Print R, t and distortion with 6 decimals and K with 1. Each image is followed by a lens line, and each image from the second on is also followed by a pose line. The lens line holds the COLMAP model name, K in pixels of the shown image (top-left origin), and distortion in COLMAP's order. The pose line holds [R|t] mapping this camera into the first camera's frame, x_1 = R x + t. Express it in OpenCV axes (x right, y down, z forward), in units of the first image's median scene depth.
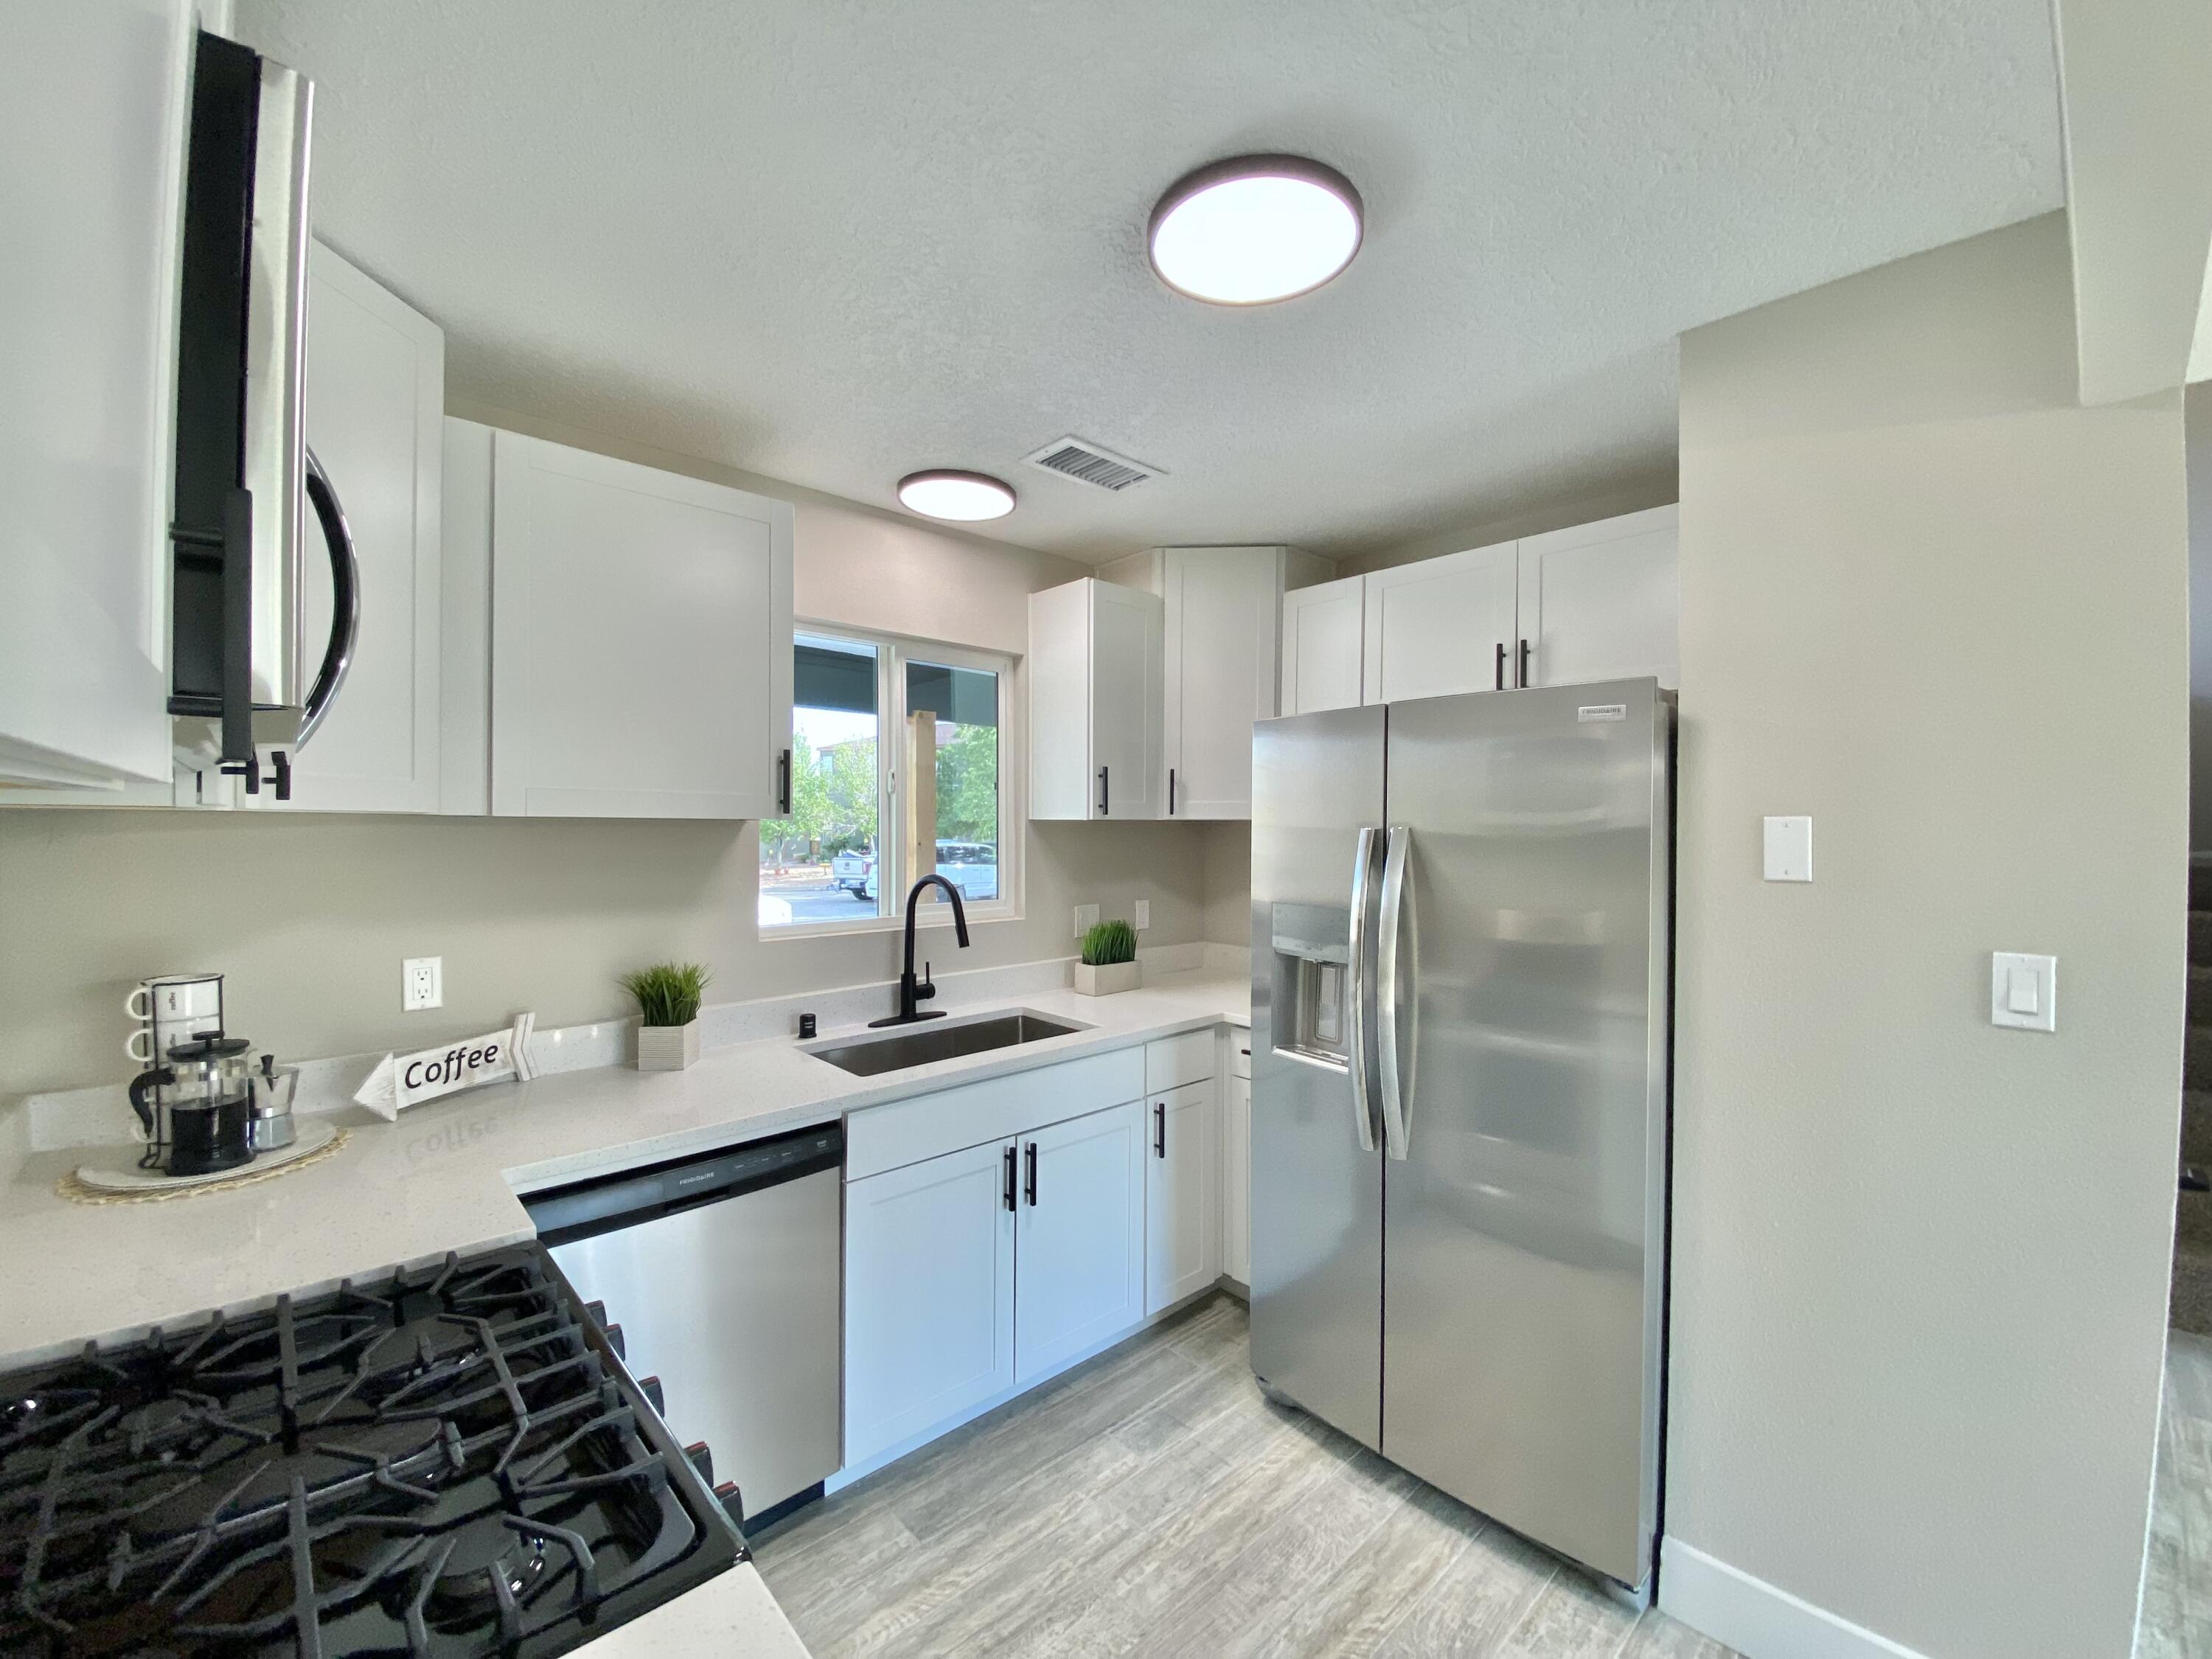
lens RADIAL K [[896.5, 0, 1106.0], [0, 896.5, 829.5], [0, 0, 1]] dist [0.033988, -0.024272]
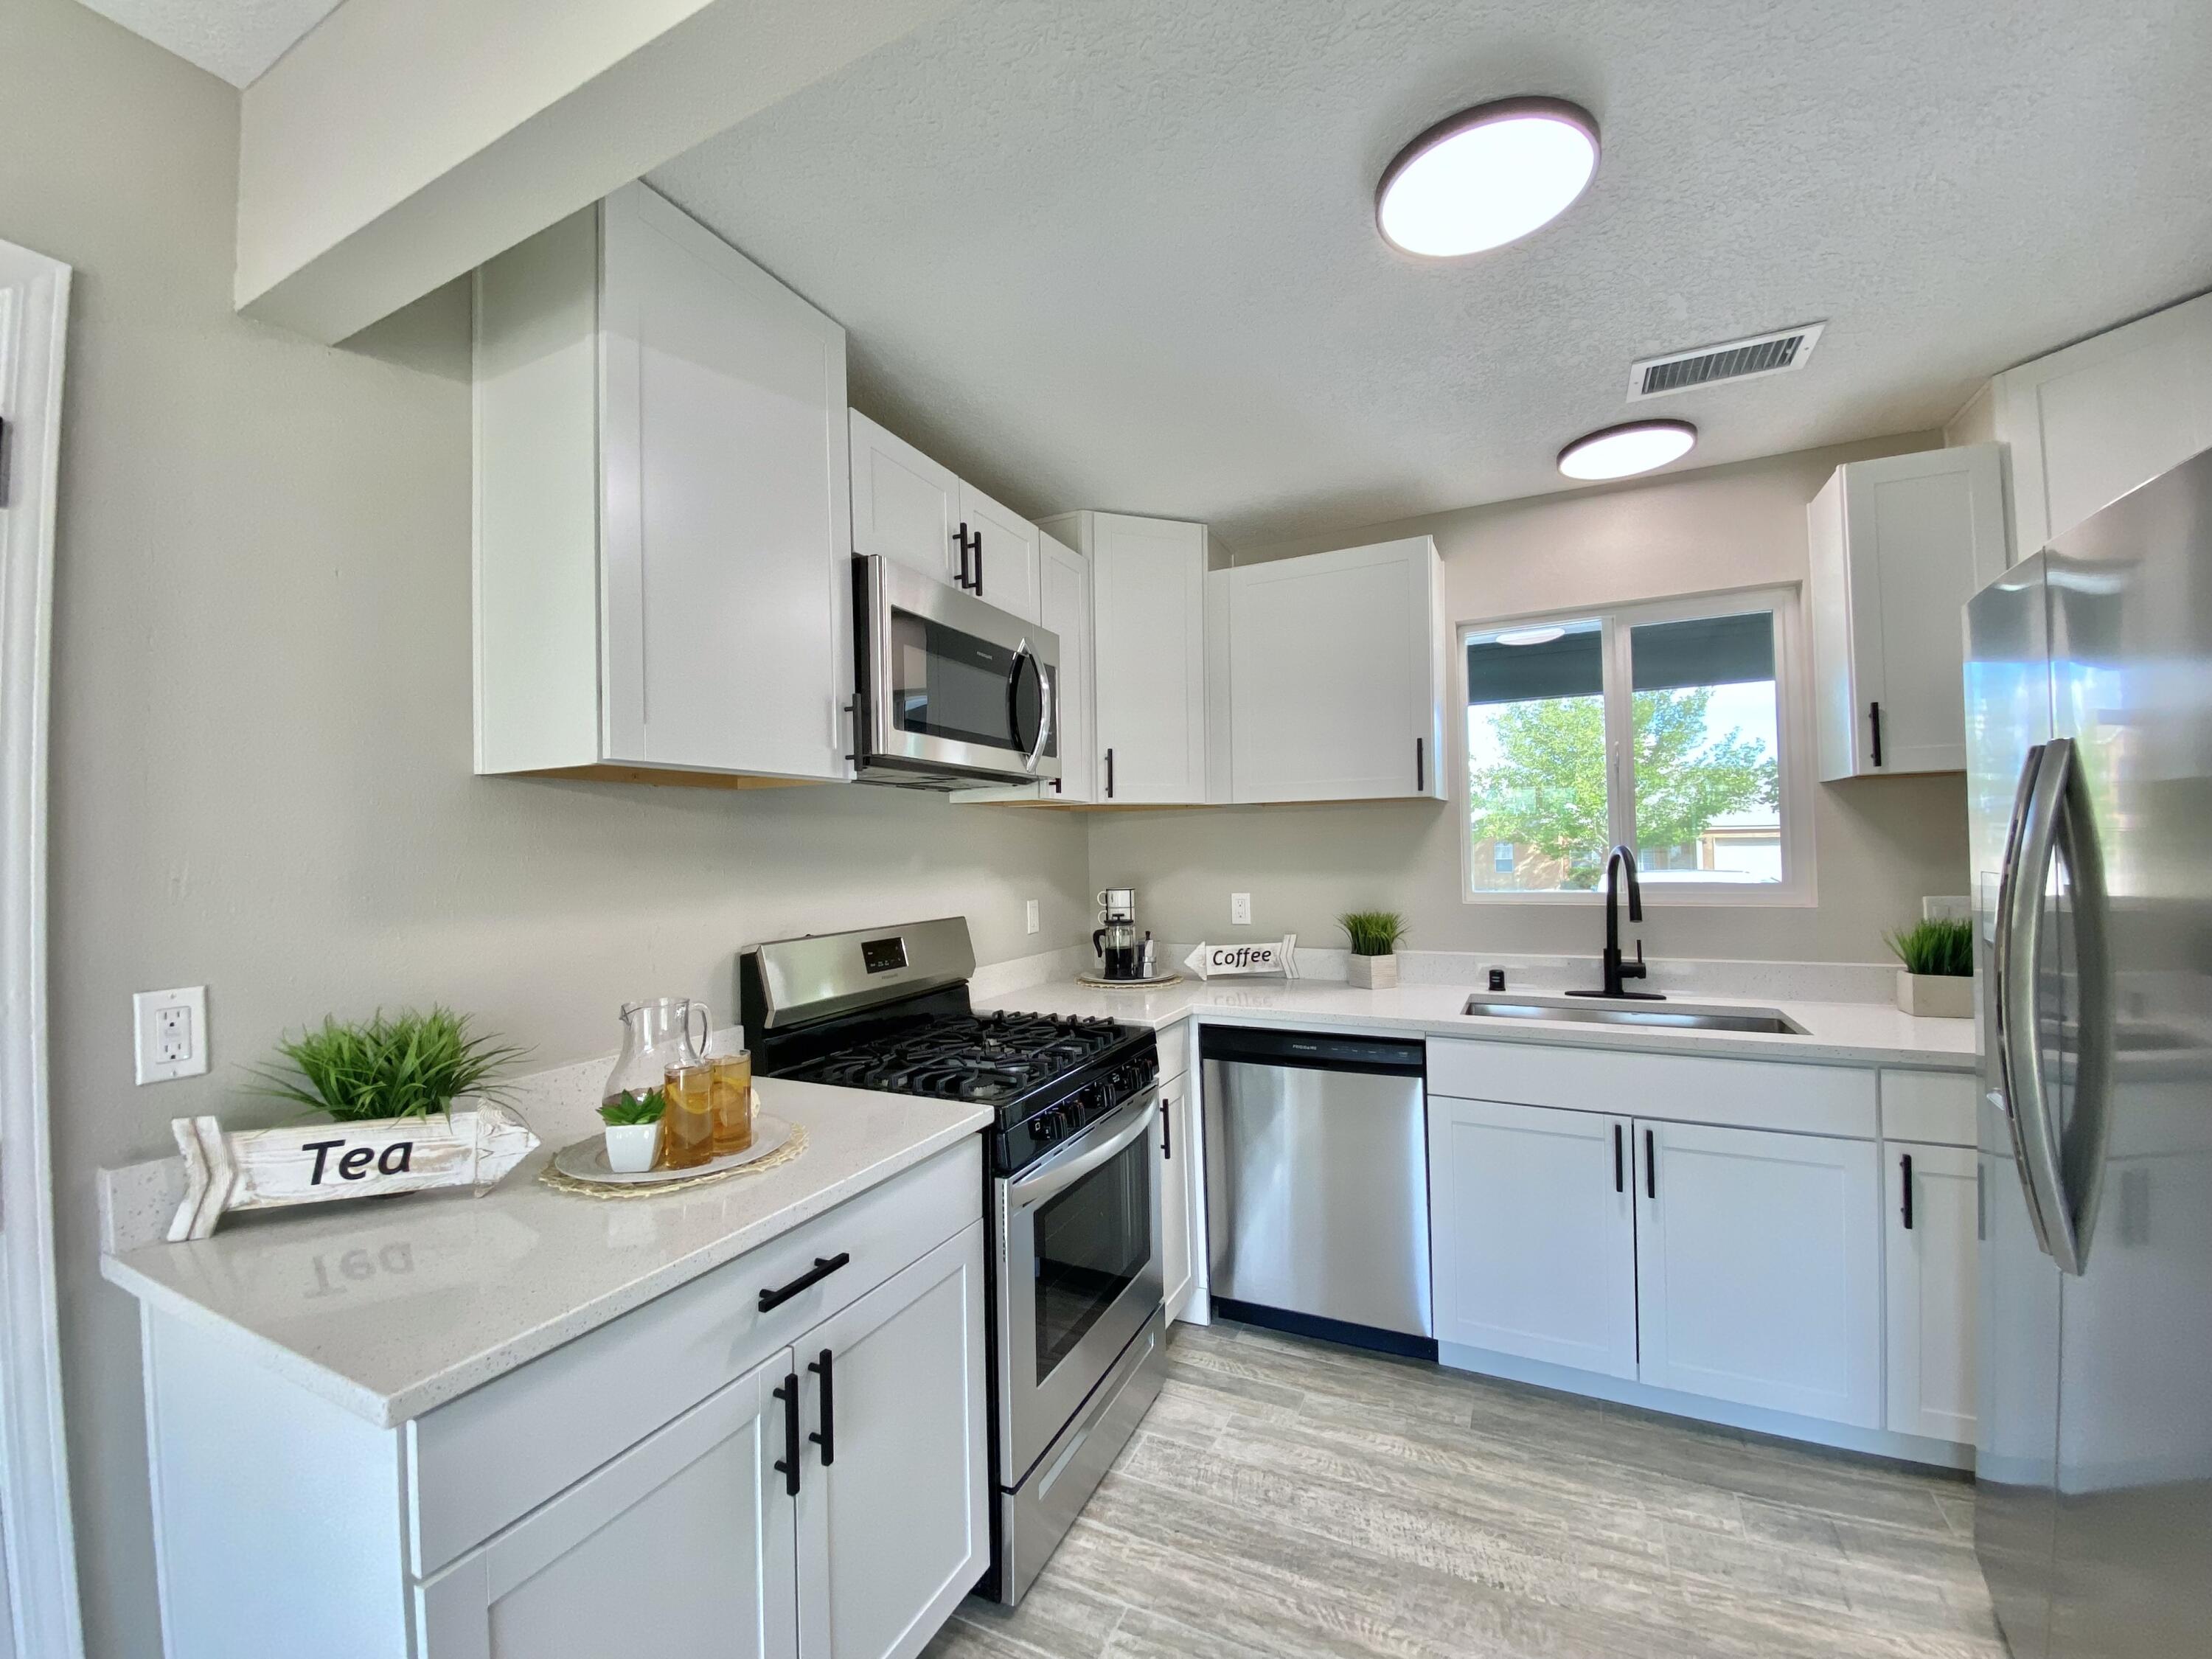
lens RADIAL K [[900.4, 0, 1106.0], [0, 900.4, 829.5], [0, 0, 1]] dist [0.000212, -0.016717]
pose [[0.368286, -0.028225, -0.929284, 0.661898], [0.013034, 0.999598, -0.025195, 0.065611], [0.929621, -0.002833, 0.368506, 0.172612]]
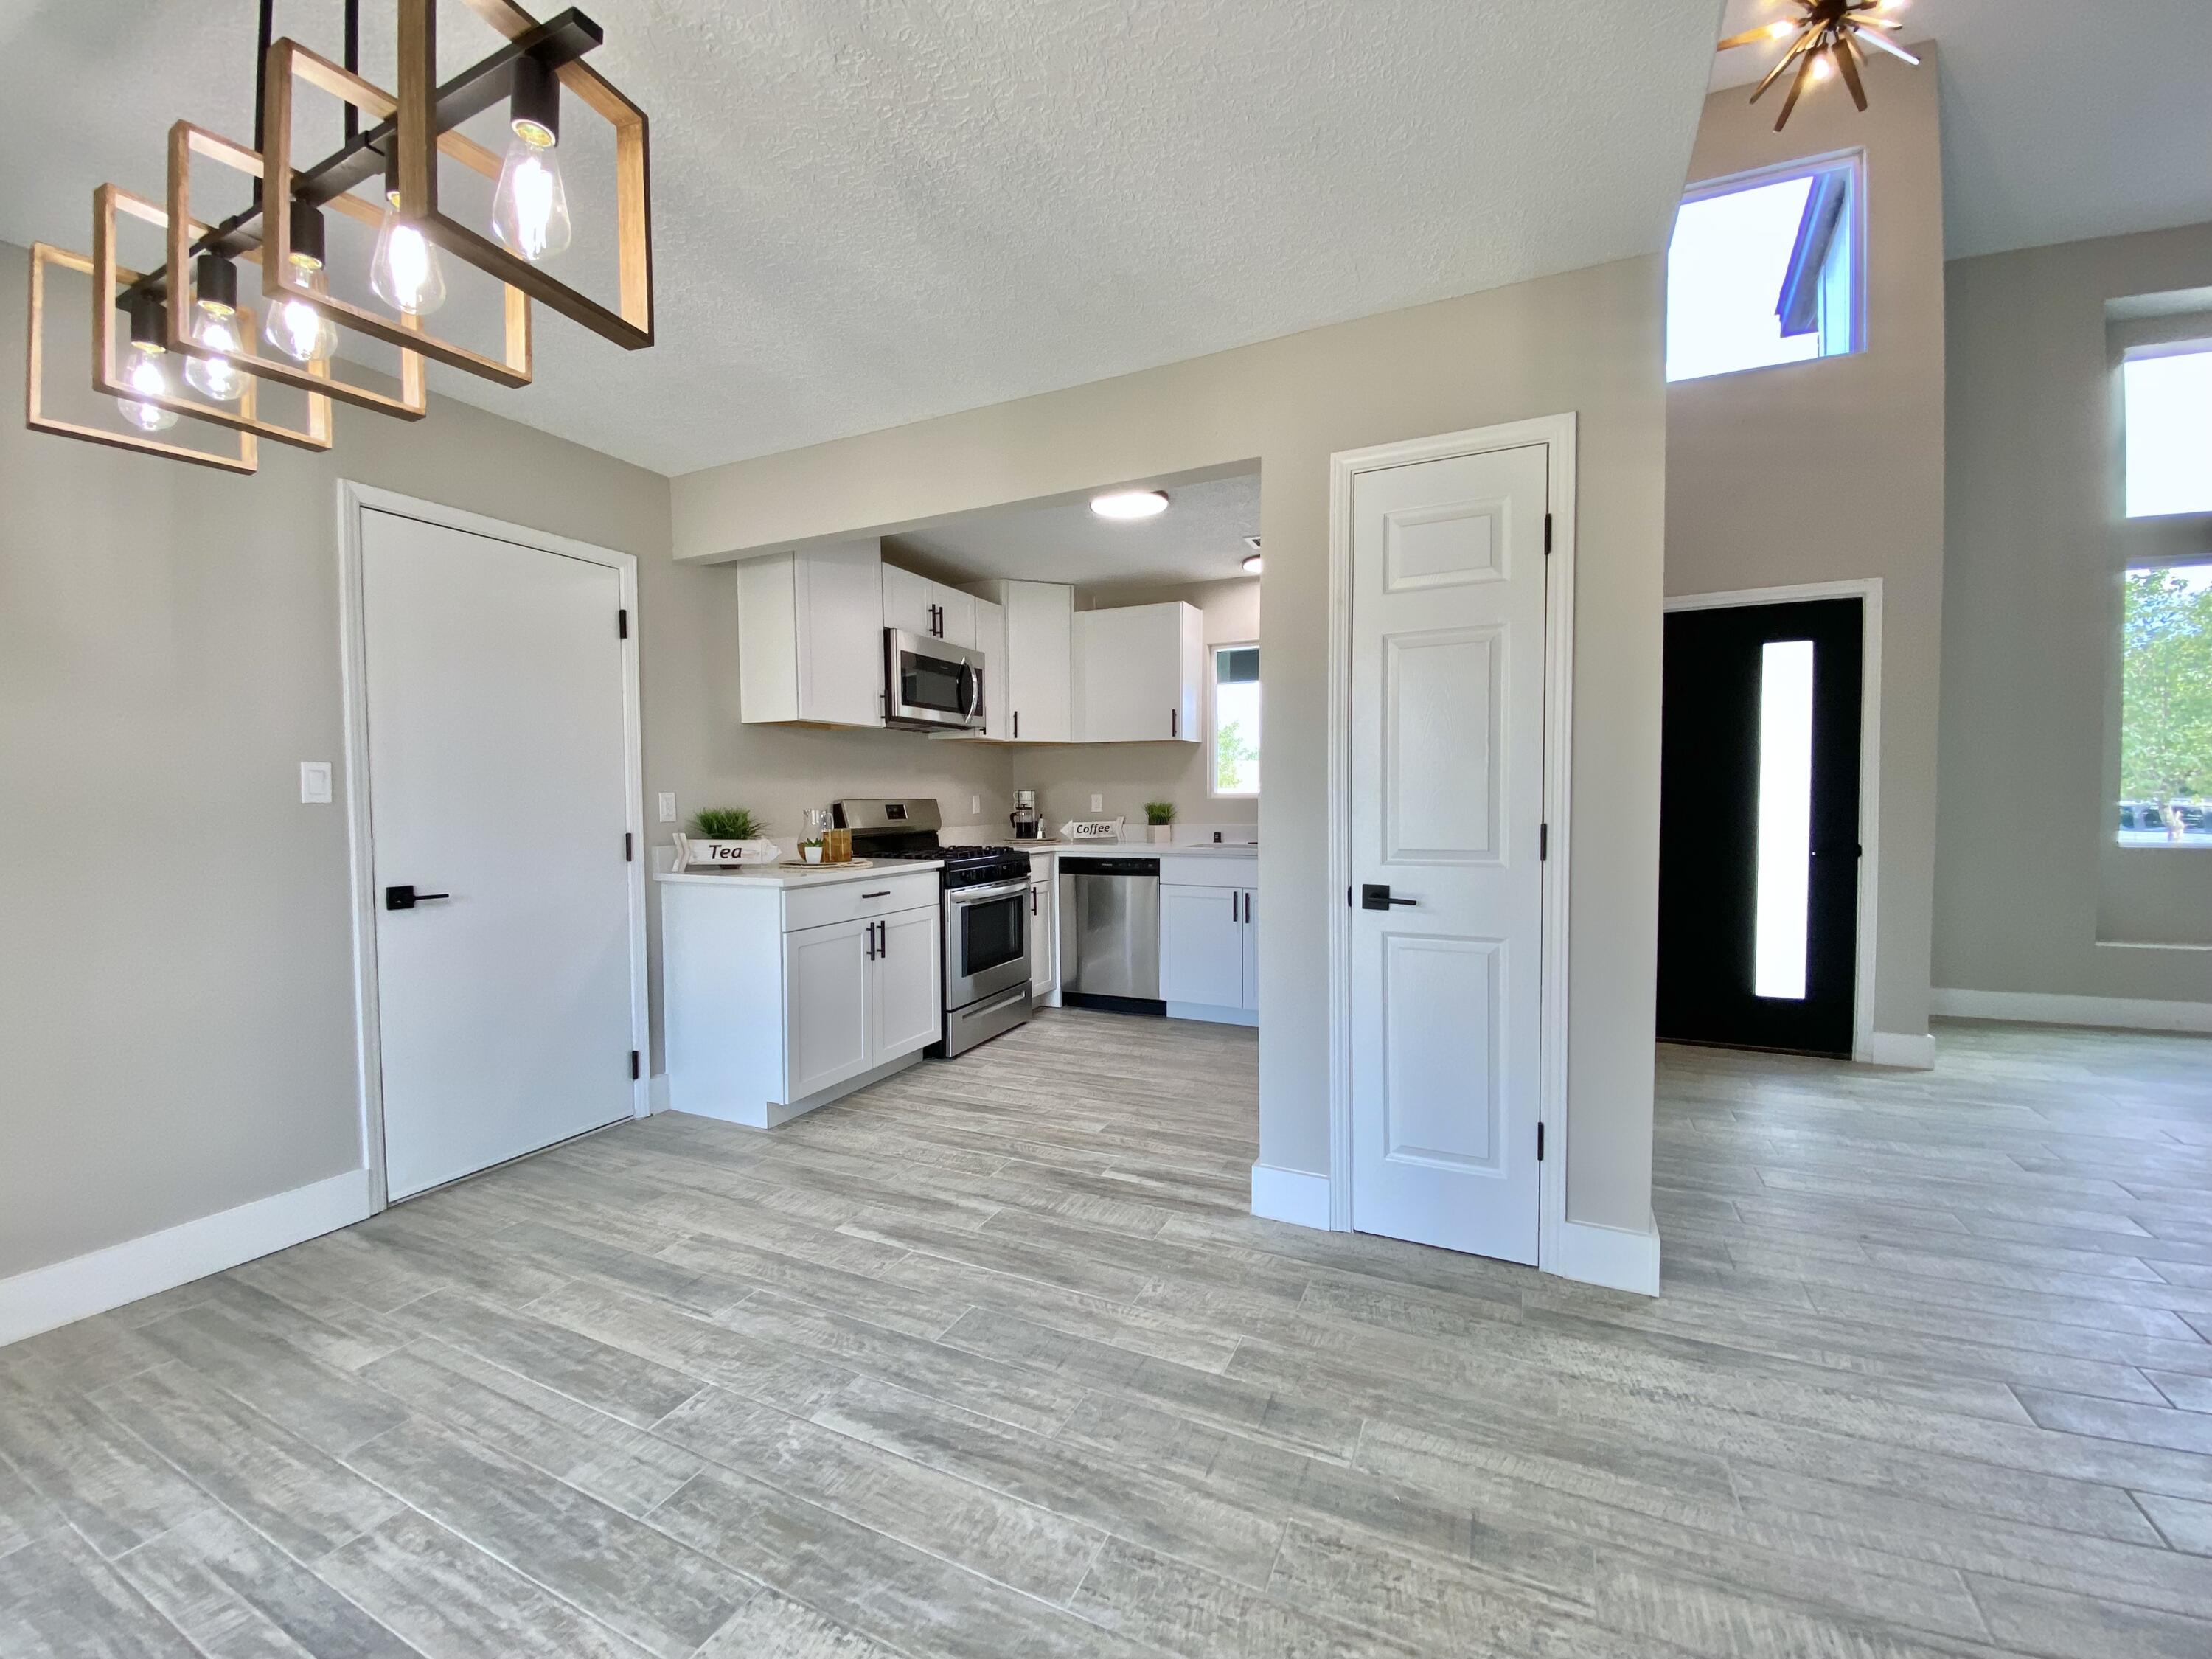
lens RADIAL K [[896.5, 0, 1106.0], [0, 896.5, 829.5], [0, 0, 1]] dist [0.033988, -0.024272]
pose [[0.380991, 0.028937, -0.924126, 1.858716], [0.002842, 0.999469, 0.032468, 0.161711], [0.924574, -0.014996, 0.380706, -0.052700]]
